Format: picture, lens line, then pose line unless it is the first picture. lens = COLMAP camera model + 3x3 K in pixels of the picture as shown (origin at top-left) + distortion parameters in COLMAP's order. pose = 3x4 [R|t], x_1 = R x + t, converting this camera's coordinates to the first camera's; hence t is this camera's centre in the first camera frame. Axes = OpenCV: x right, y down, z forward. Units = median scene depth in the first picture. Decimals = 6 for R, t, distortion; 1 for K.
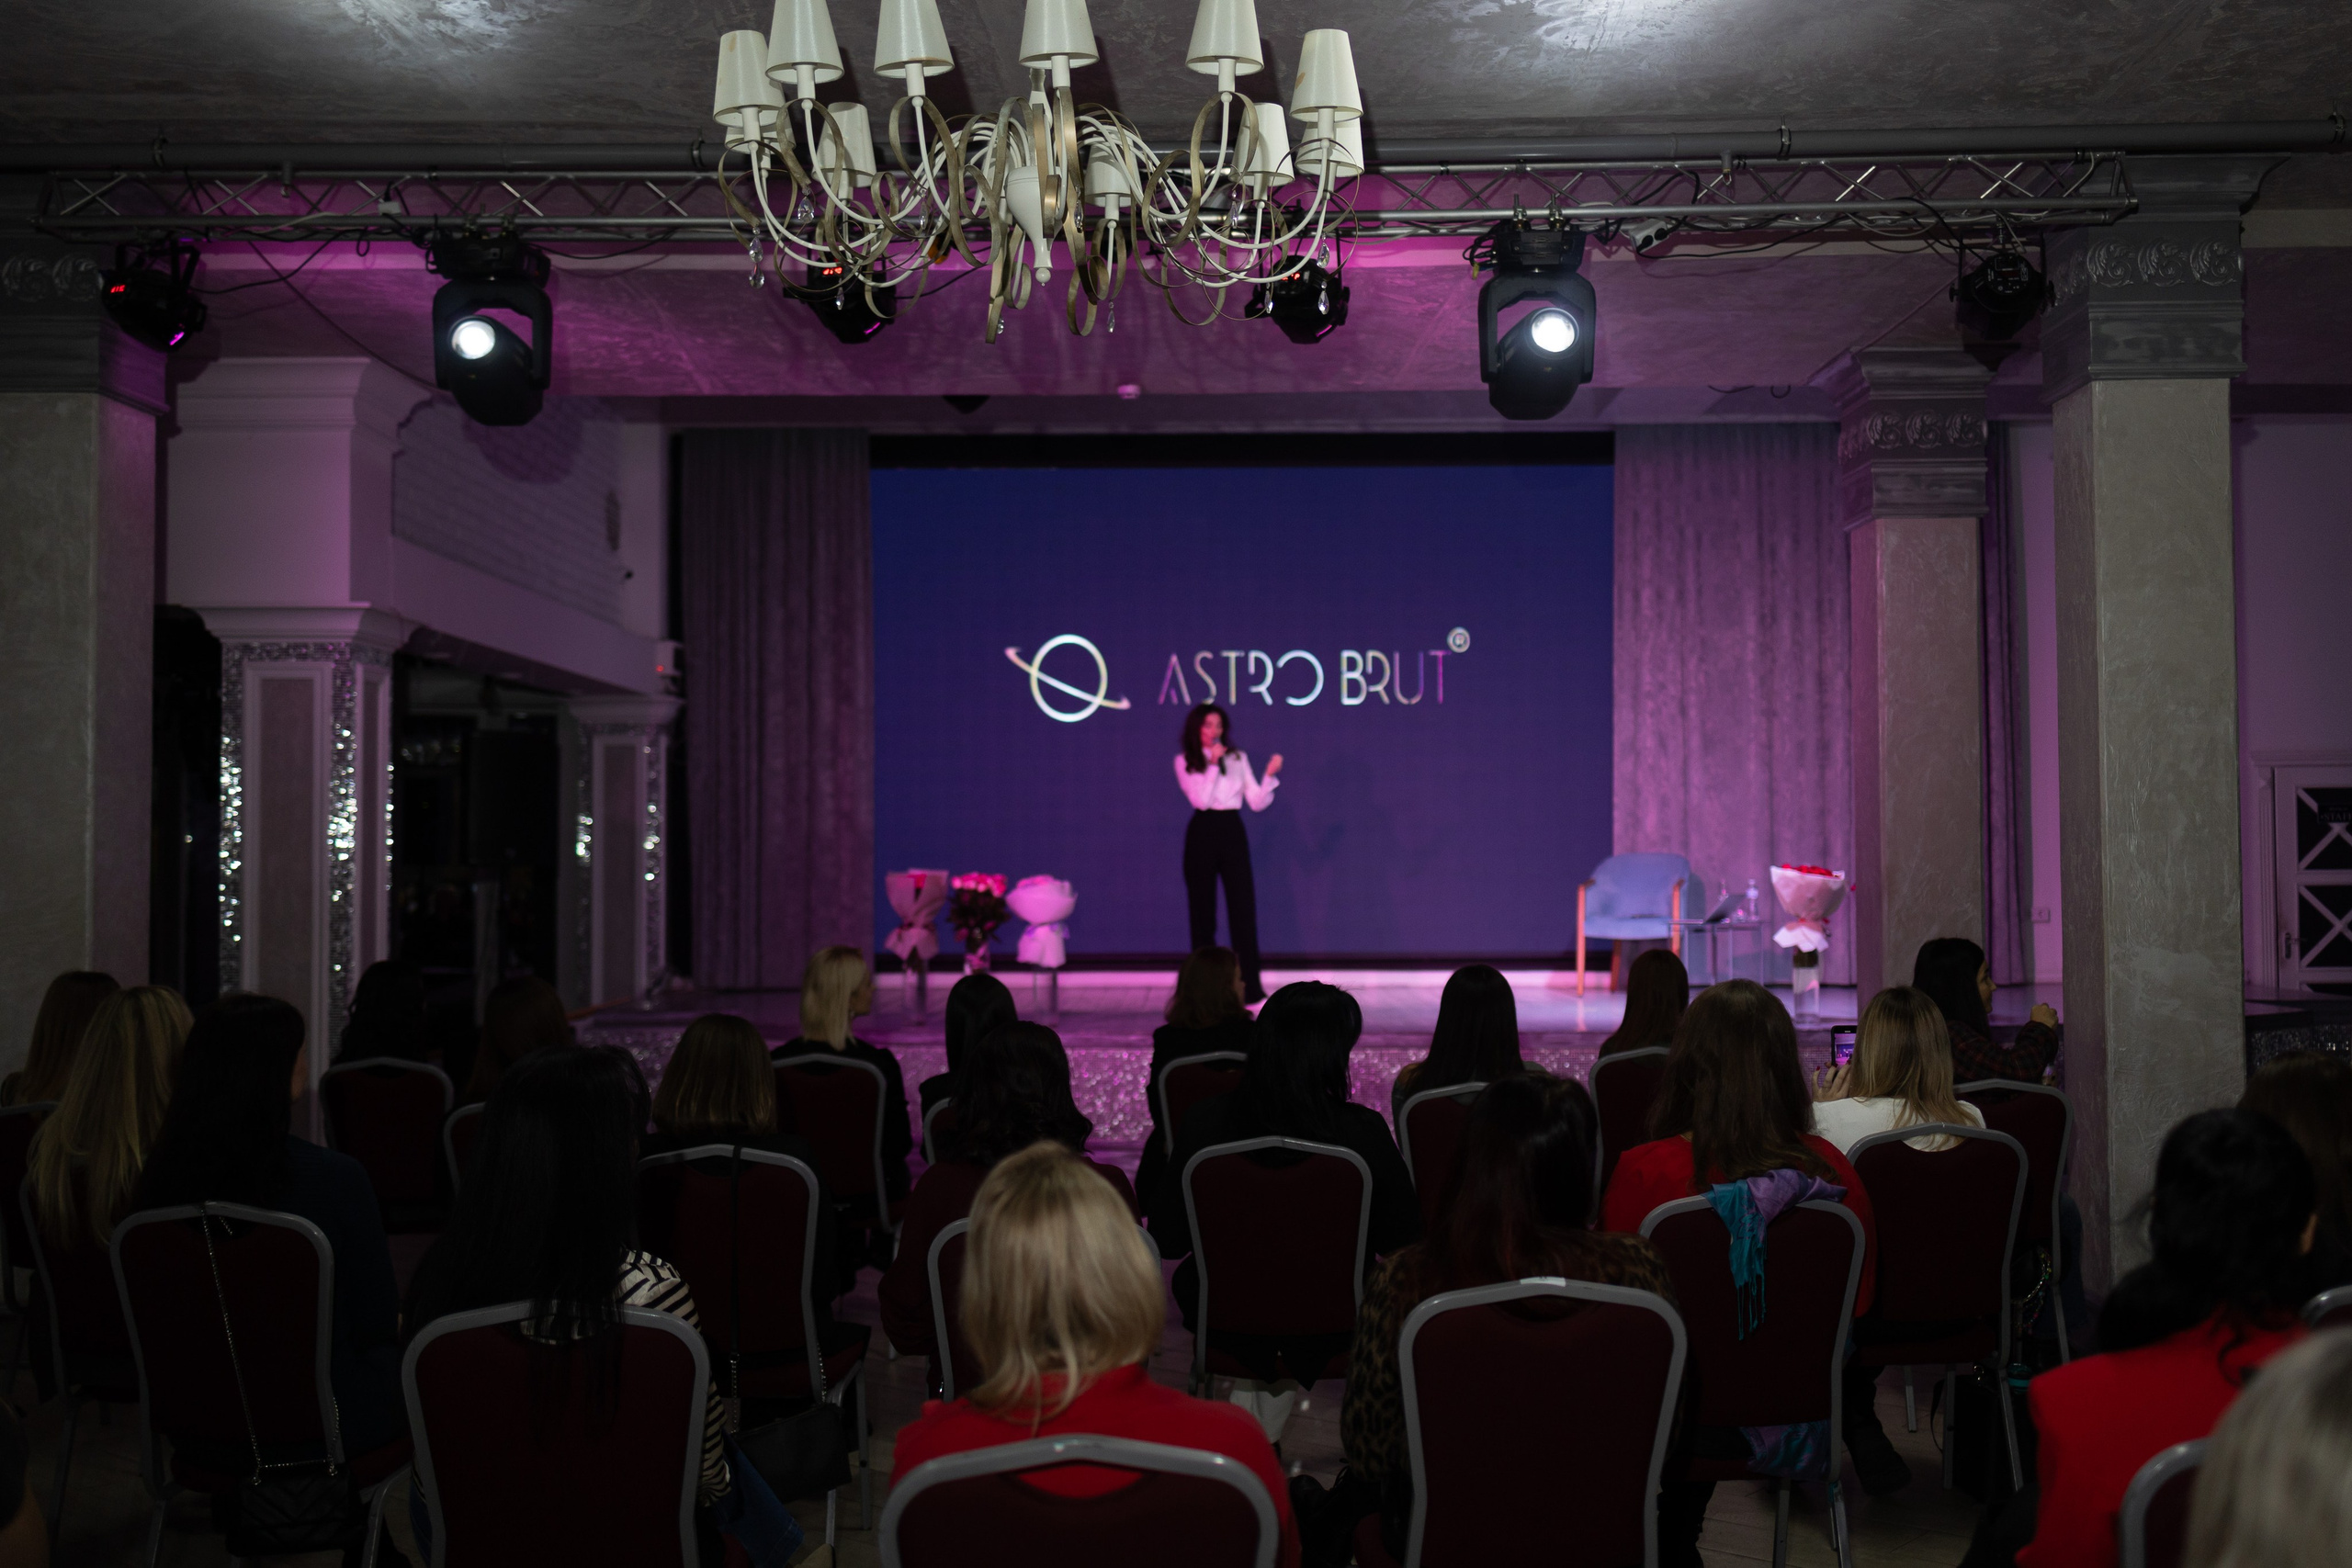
lens RADIAL K [[2348.4, 0, 1208.2], [0, 2348.4, 729.9], [0, 0, 1]] dist [-0.013192, 0.000000]
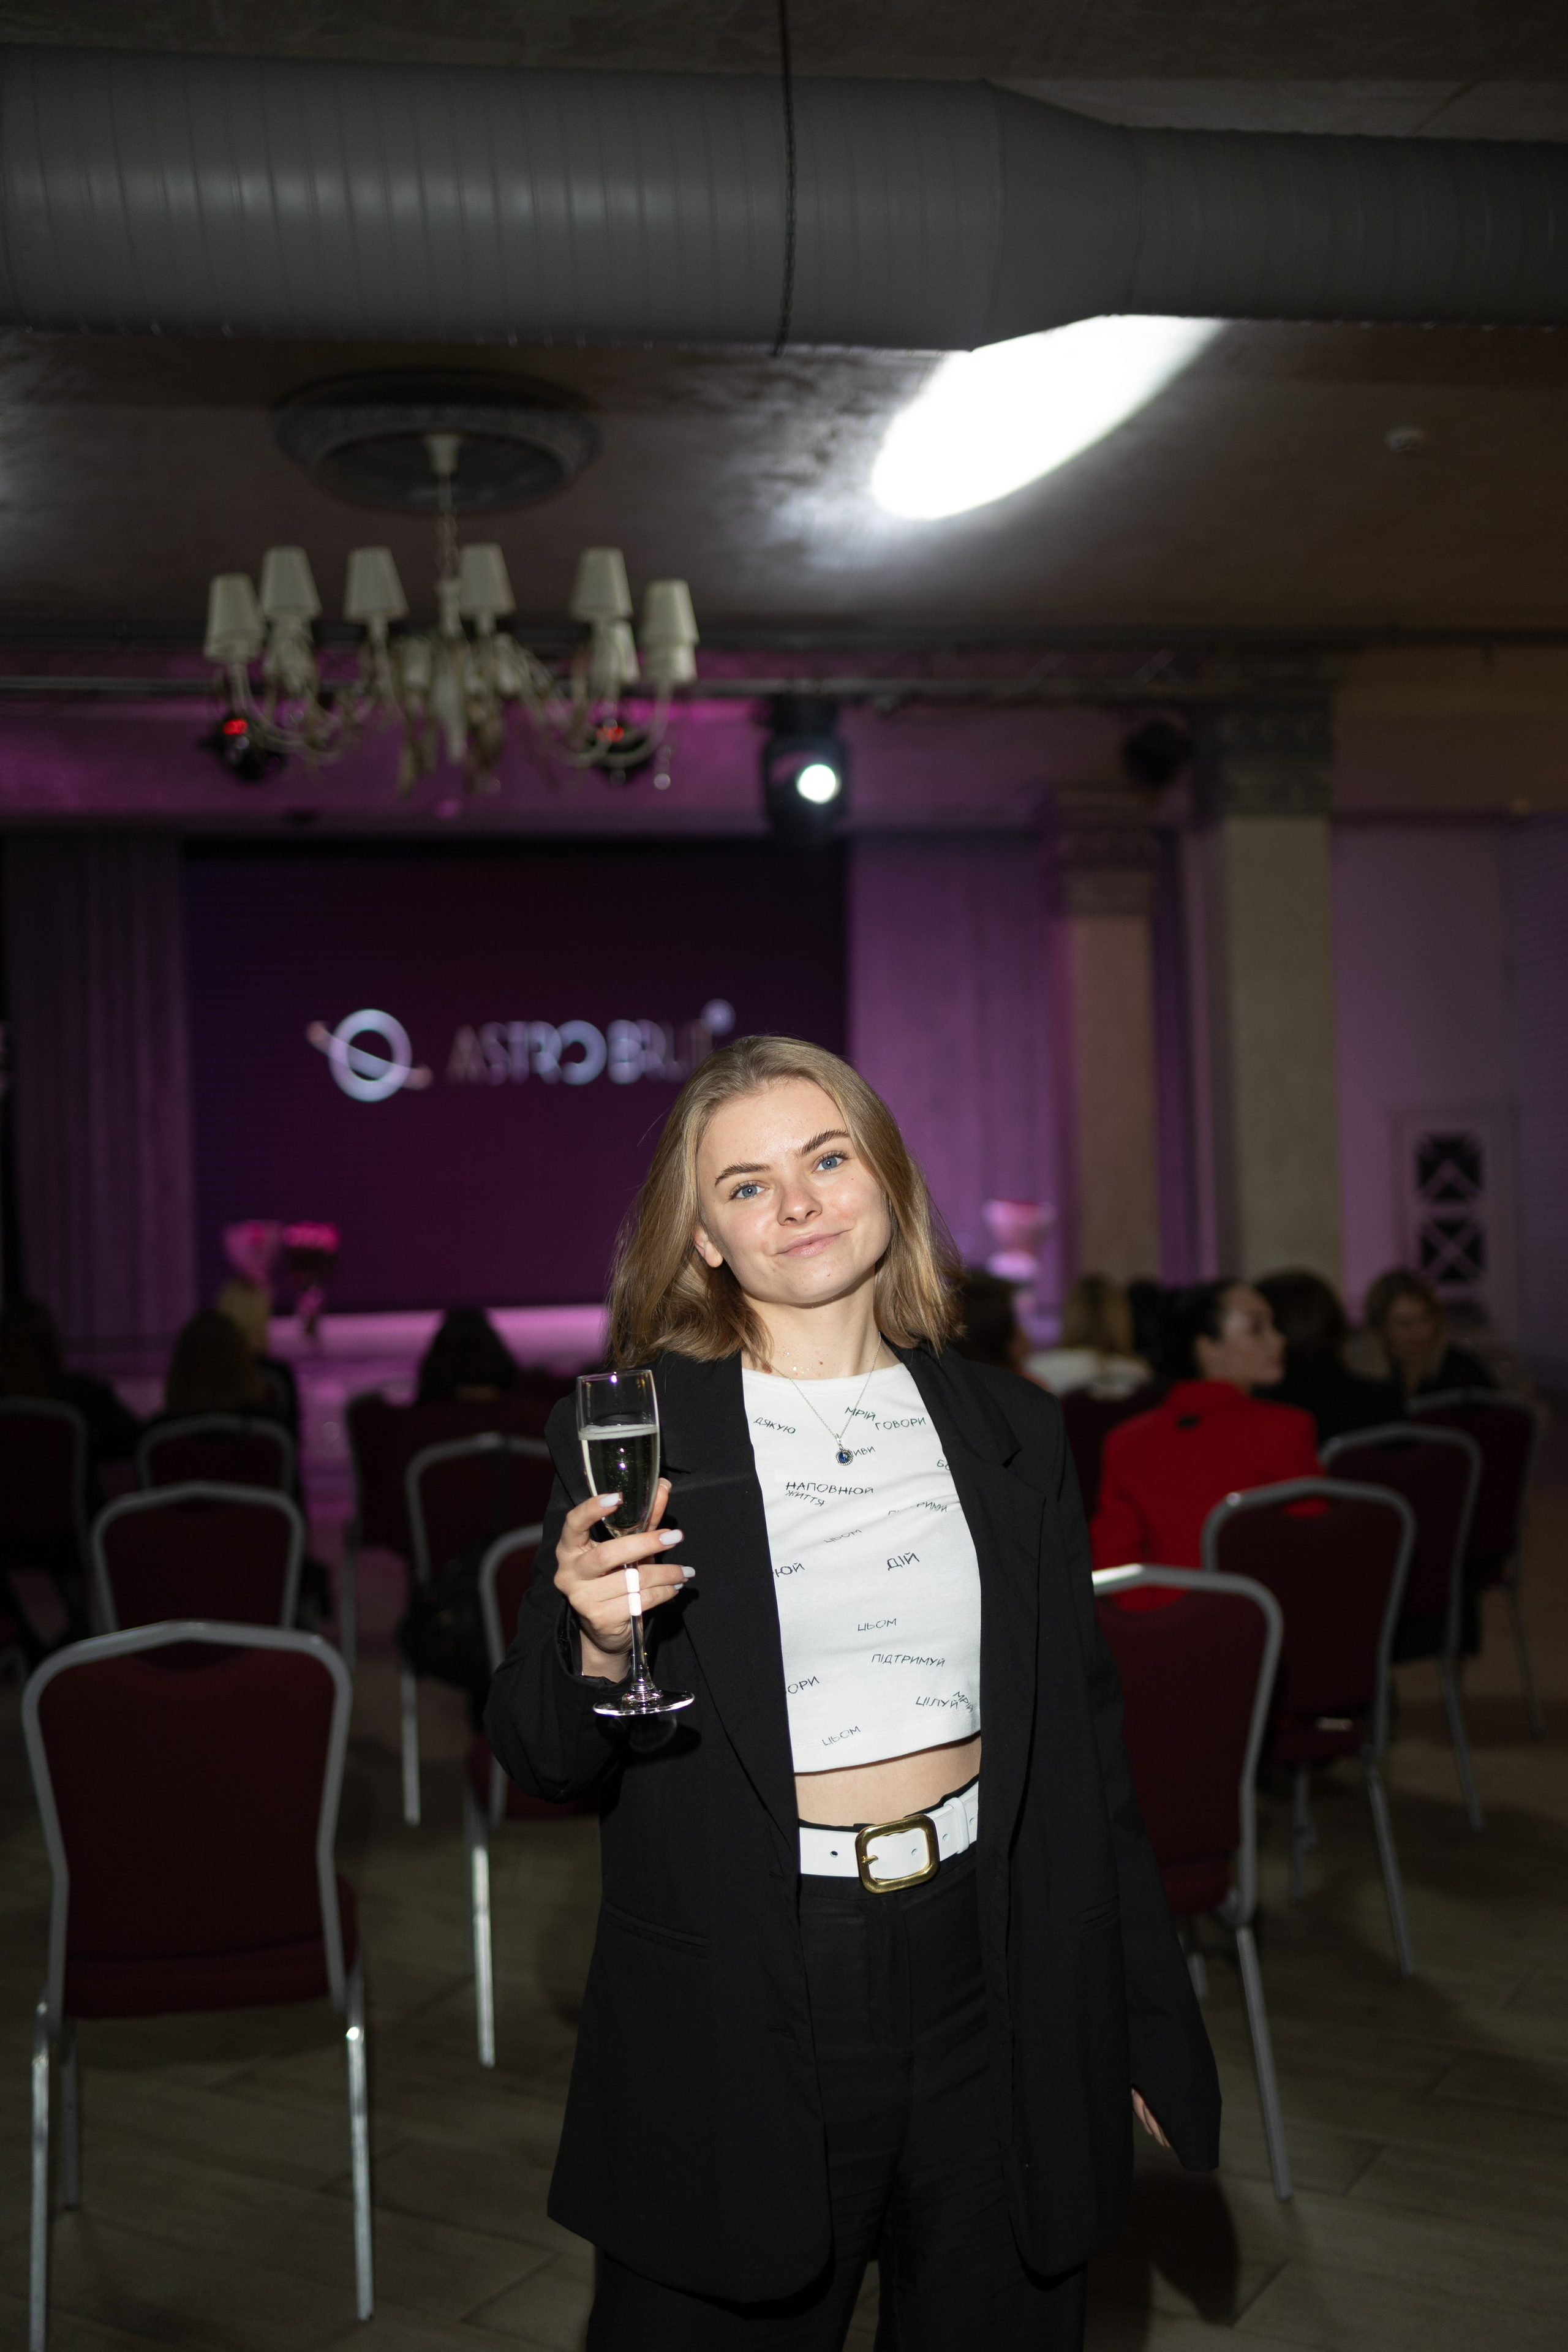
lens RADIAL K [[2348.6, 0, 806.0], [0, 2348.6, 1164.2], [0, 0, 1]] dist [-0.013192, 0.000000]
pose [[0.987652, -0.020359, 0.155337, -0.046126], [0.016005, 0.999445, 0.029229, 0.001109], [-0.155846, -0.026382, 0.987429, -0.198096]]
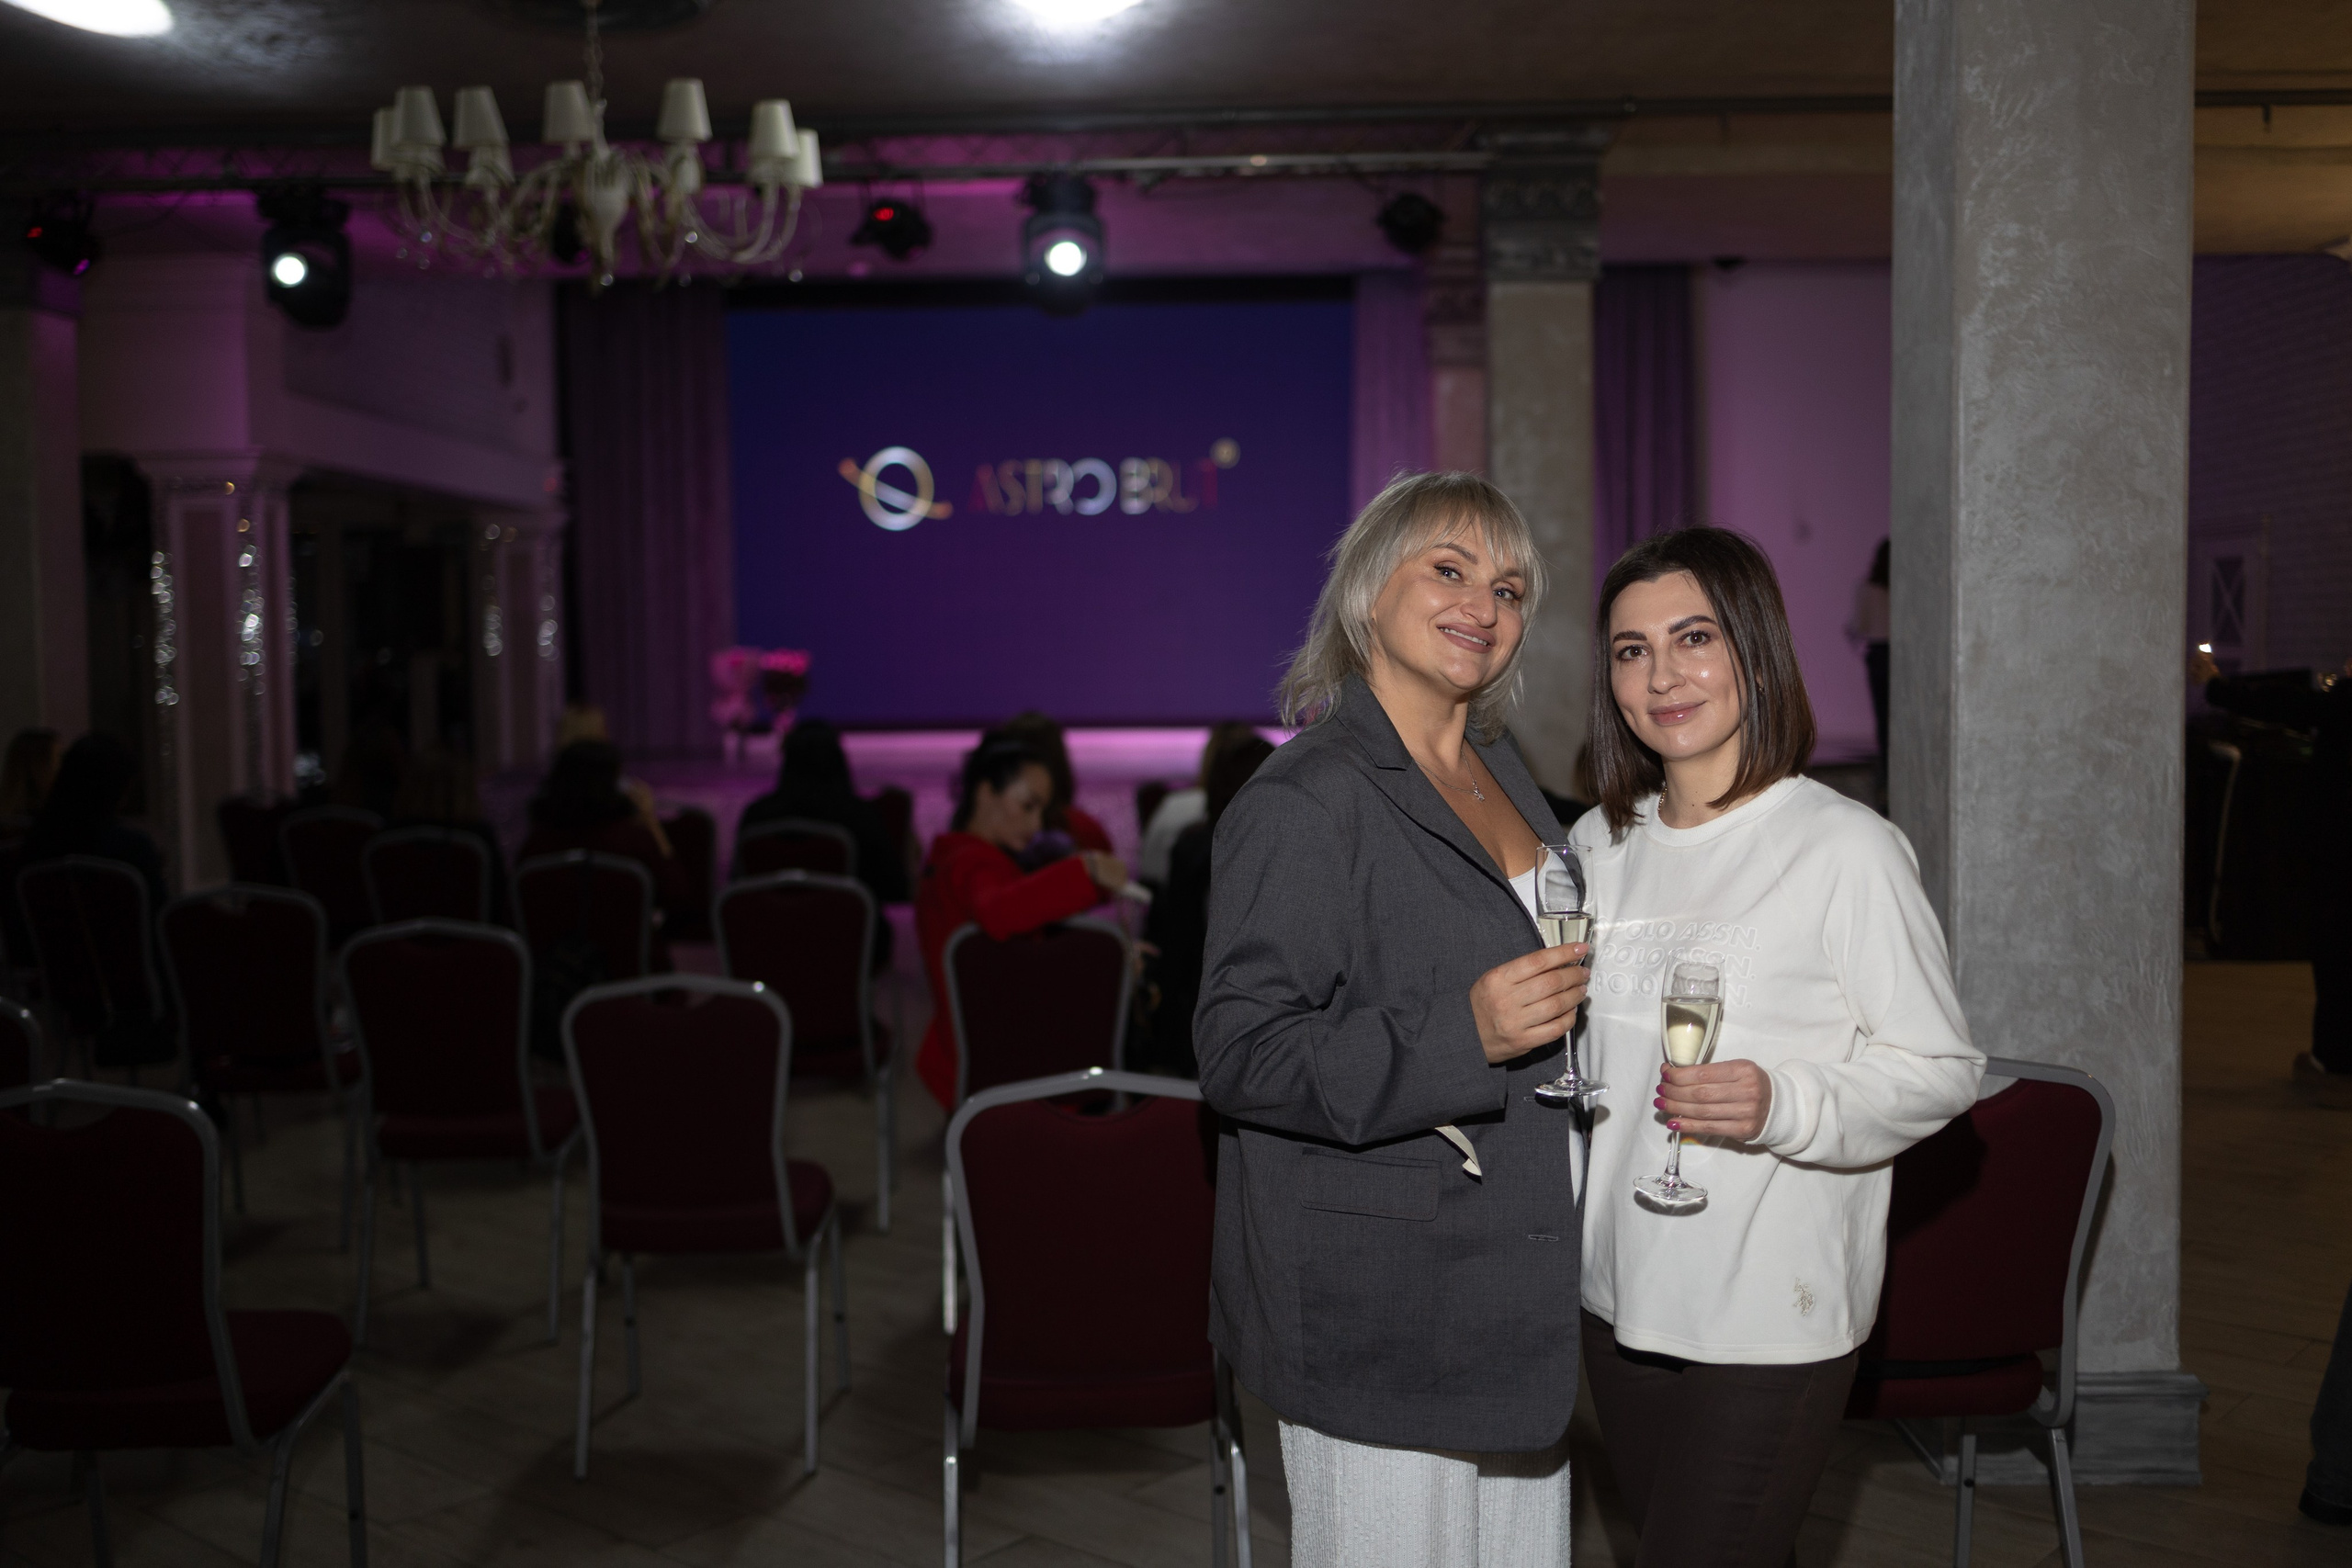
lens RADIAL K [[2348.4, 0, 1252.1], [0, 2348.4, 756.9], [0, 0, 1]] dist [-0.013192, 0.000000]
pose [[0.999947, -0.010249, -0.000989, 0.189247], [0.010297, 0.994506, 0.104167, -0.014348], [-0.000084, -0.104172, 0.994559, -0.303589]]
